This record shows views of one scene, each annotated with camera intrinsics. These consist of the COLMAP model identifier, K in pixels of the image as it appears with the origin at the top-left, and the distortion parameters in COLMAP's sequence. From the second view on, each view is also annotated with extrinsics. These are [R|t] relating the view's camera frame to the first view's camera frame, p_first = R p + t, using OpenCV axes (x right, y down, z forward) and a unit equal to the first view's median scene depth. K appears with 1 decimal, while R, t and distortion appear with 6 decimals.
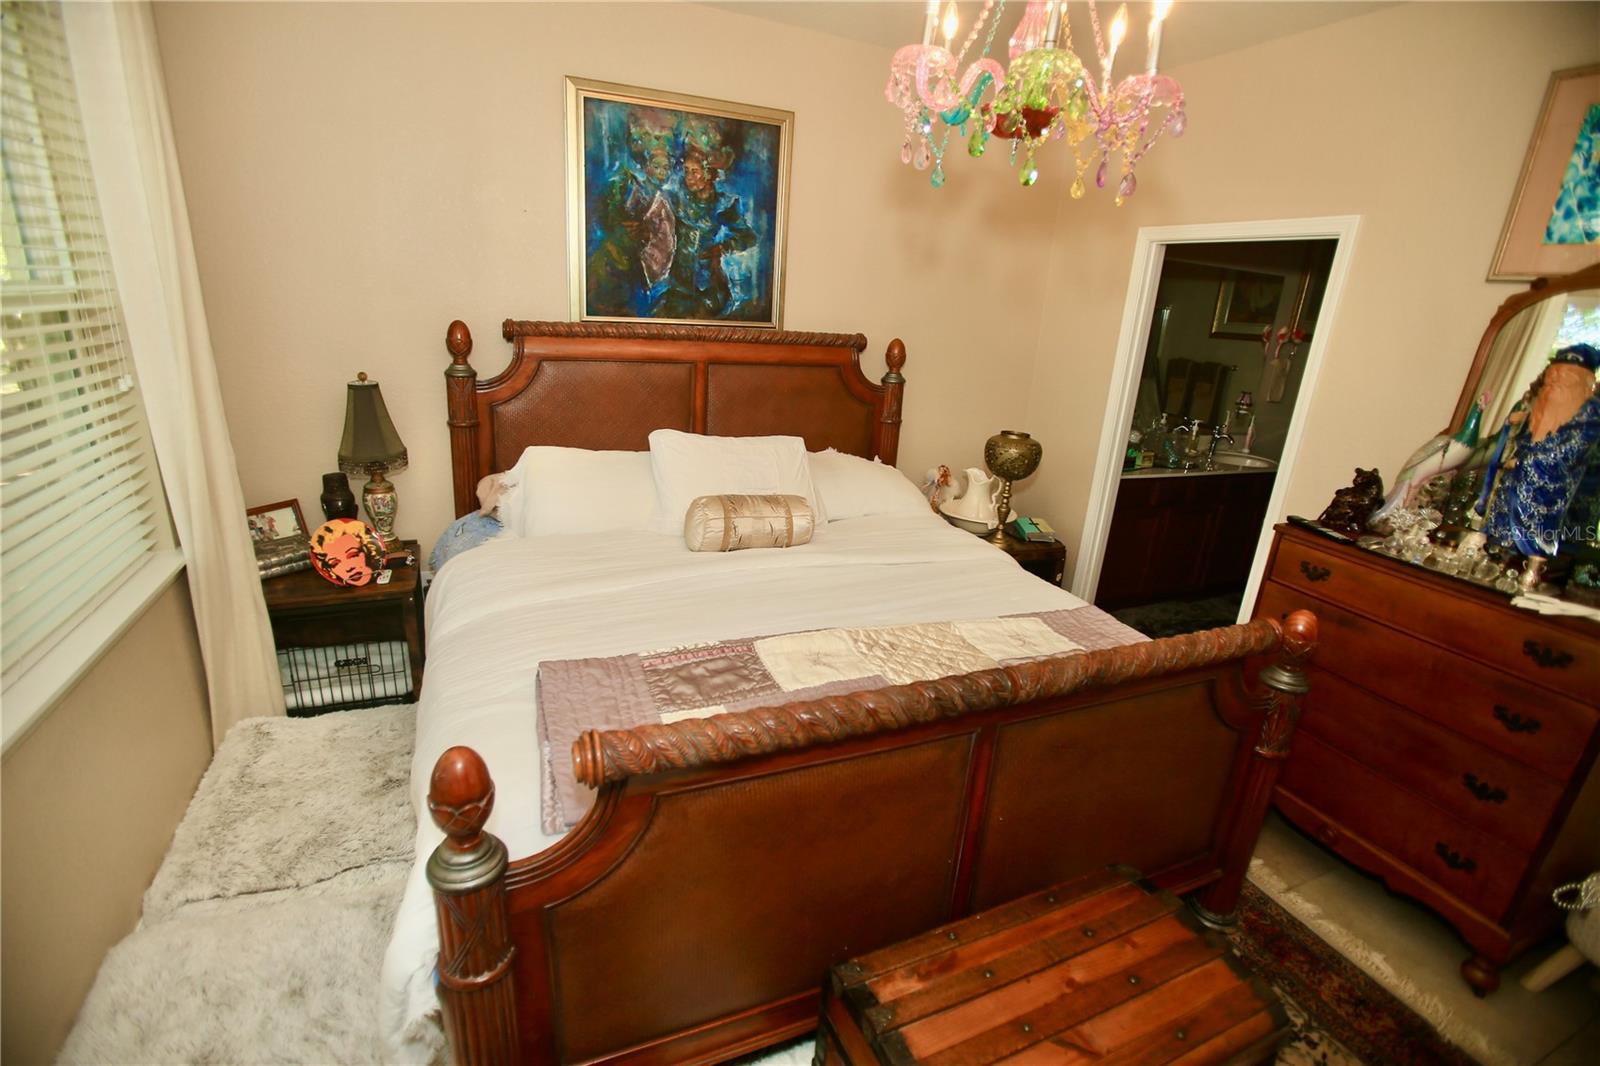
lens RADIAL K [[729.5, 0, 795.3], [0, 729.5, 531.2], [0, 0, 1]] dist [-0.067809, 0.024188]
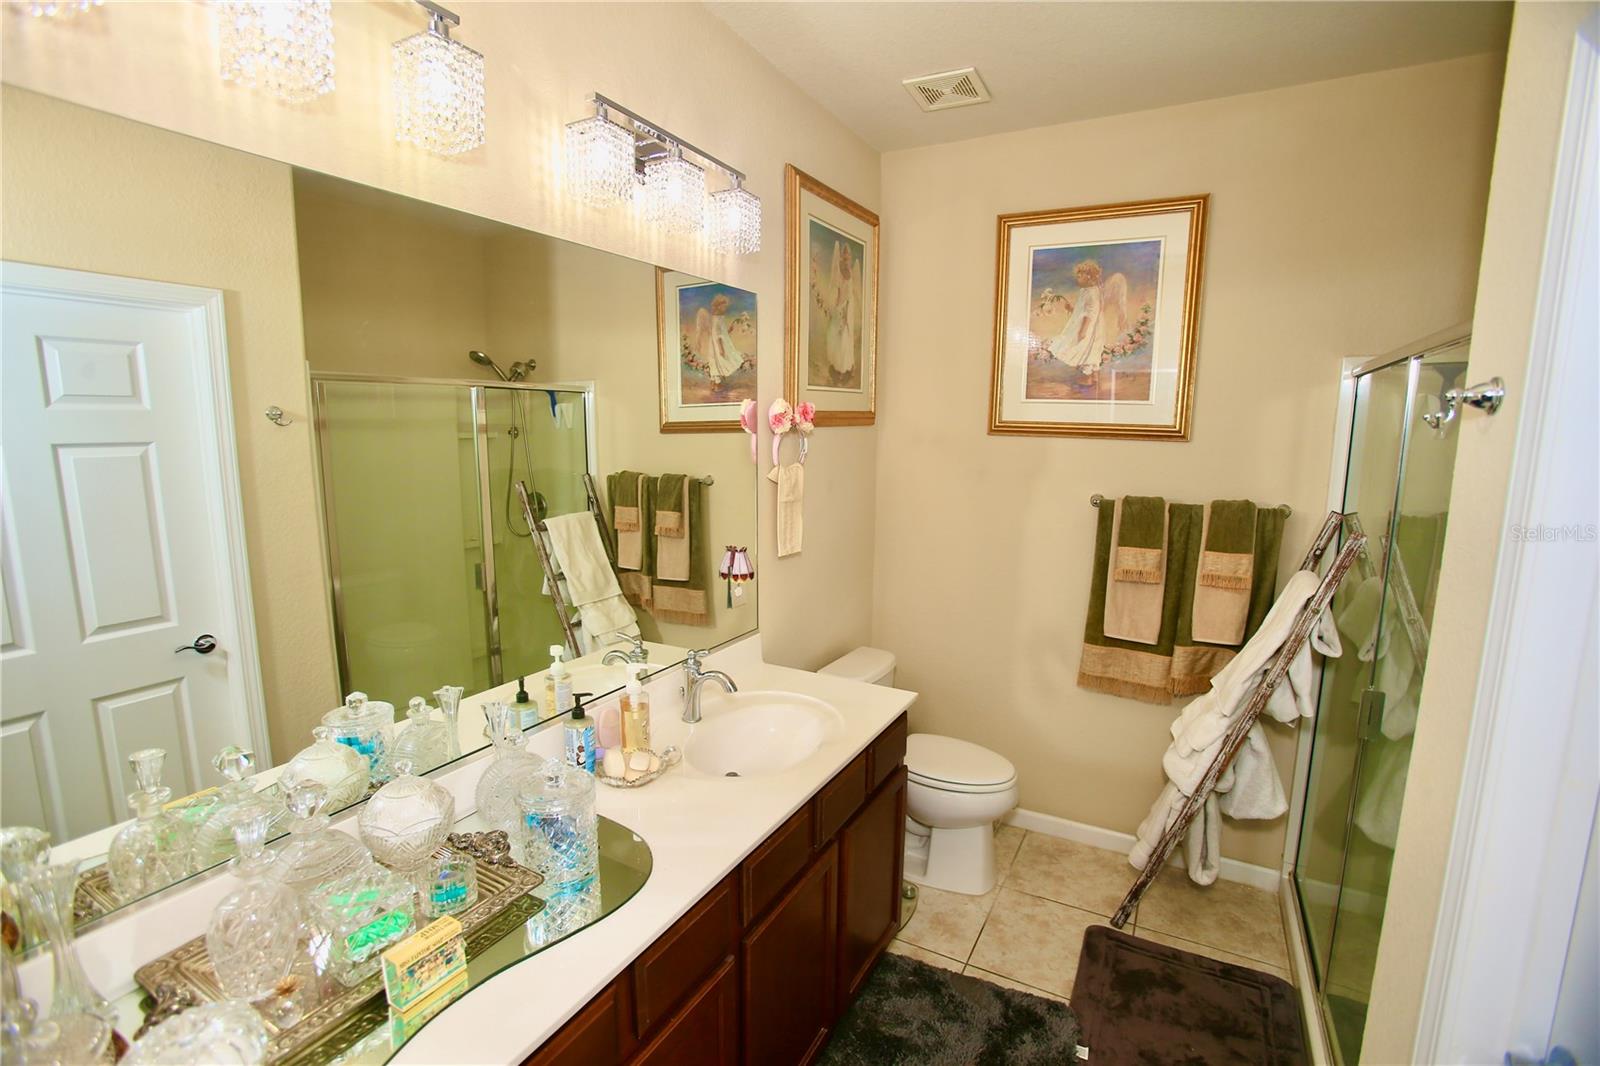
lens RADIAL K [[729.5, 0, 794.9], [0, 729.5, 534.5], [0, 0, 1]] dist [-0.067809, 0.024188]
pose [[0.800810, -0.148498, 0.580217, 0.347668], [0.227571, 0.971561, -0.065434, -0.143268], [-0.554000, 0.184440, 0.811829, 0.527961]]
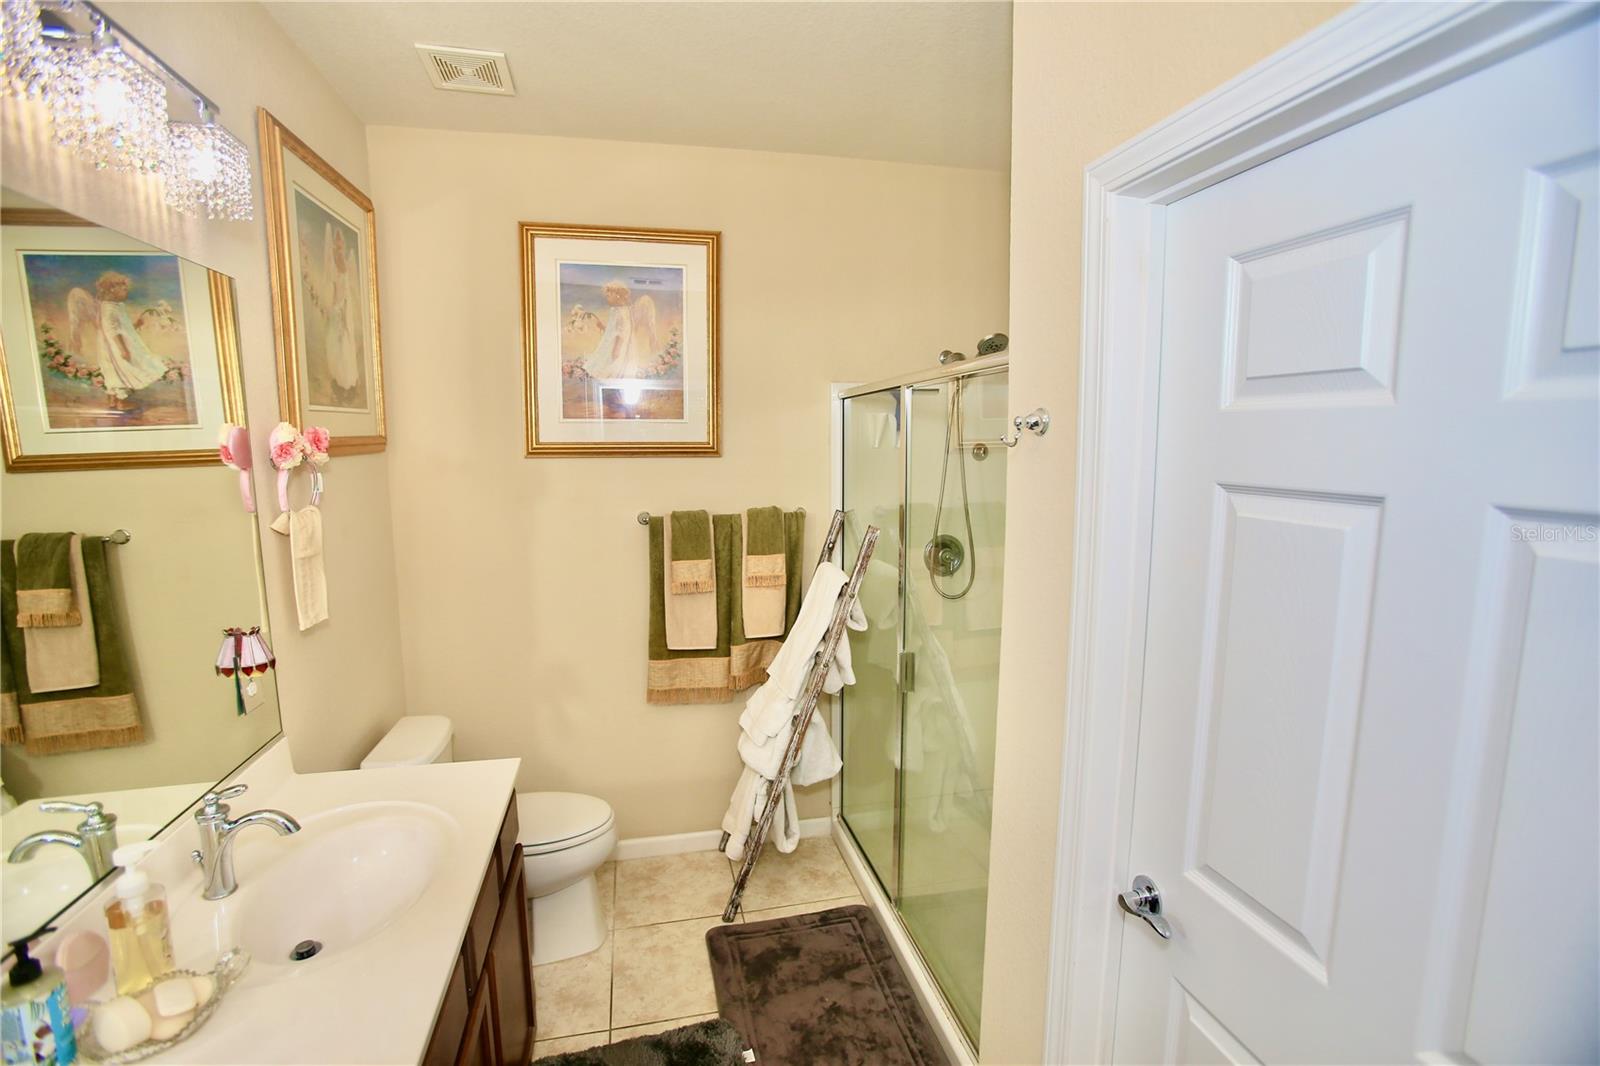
lens RADIAL K [[729.5, 0, 795.2], [0, 729.5, 537.6], [0, 0, 1]] dist [-0.067809, 0.024188]
pose [[0.204758, -0.198041, 0.958569, 0.338800], [0.323435, 0.937997, 0.124703, -0.167360], [-0.923831, 0.284501, 0.256116, 0.587148]]
